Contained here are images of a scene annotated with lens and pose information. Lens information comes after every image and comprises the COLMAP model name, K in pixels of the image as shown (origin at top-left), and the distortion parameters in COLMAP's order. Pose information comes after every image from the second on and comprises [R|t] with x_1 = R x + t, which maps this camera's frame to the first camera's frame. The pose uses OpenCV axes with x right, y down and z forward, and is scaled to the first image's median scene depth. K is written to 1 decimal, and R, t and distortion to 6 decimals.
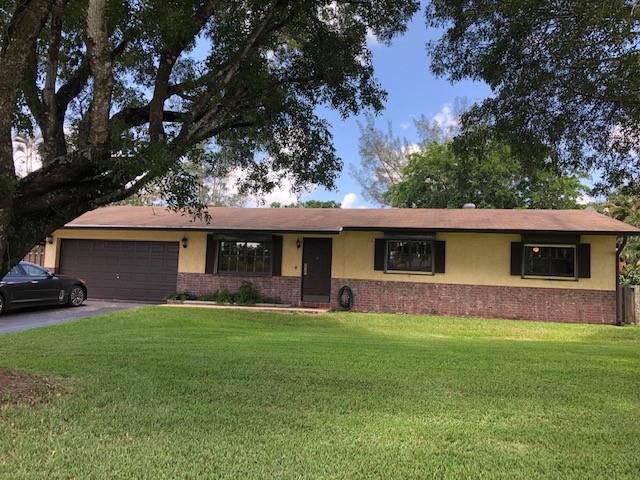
lens RADIAL K [[527.8, 0, 320.0], [0, 527.8, 240.0], [0, 0, 1]] dist [0.087636, -0.006727]
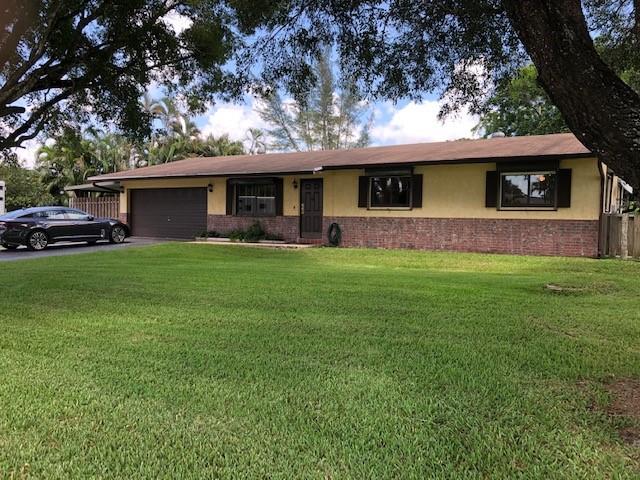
lens RADIAL K [[527.8, 0, 320.0], [0, 527.8, 240.0], [0, 0, 1]] dist [0.087636, -0.006727]
pose [[0.933398, -0.009450, -0.358719, 0.400384], [0.049117, 0.993609, 0.101630, 0.012454], [0.355466, -0.112480, 0.927896, 0.009251]]
